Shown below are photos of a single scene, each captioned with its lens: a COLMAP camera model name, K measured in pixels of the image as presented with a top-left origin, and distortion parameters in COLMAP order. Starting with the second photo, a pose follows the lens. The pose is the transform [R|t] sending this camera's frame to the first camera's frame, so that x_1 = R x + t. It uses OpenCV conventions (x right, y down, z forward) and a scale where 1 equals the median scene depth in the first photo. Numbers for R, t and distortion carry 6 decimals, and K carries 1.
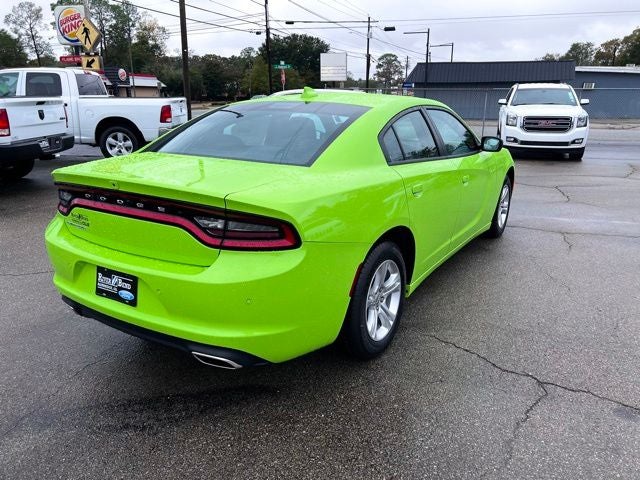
lens RADIAL K [[479.0, 0, 327.6], [0, 479.0, 239.7], [0, 0, 1]] dist [0.059879, -0.064906]
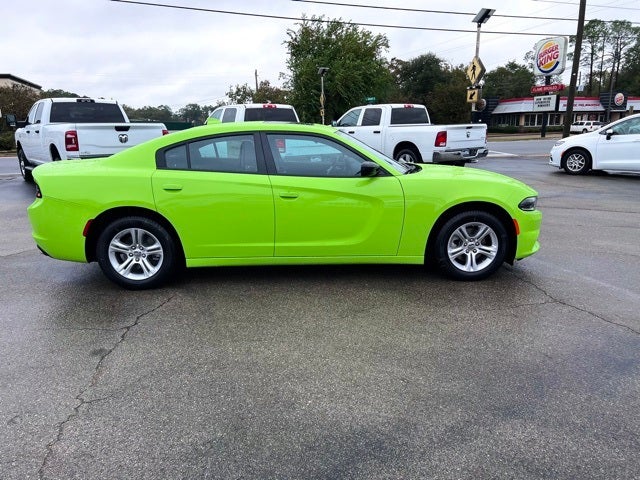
lens RADIAL K [[479.0, 0, 327.6], [0, 479.0, 239.7], [0, 0, 1]] dist [0.059879, -0.064906]
pose [[0.585401, 0.174520, -0.791738, 0.275667], [-0.214520, 0.975094, 0.056324, -0.022814], [0.781848, 0.136872, 0.608259, 0.086043]]
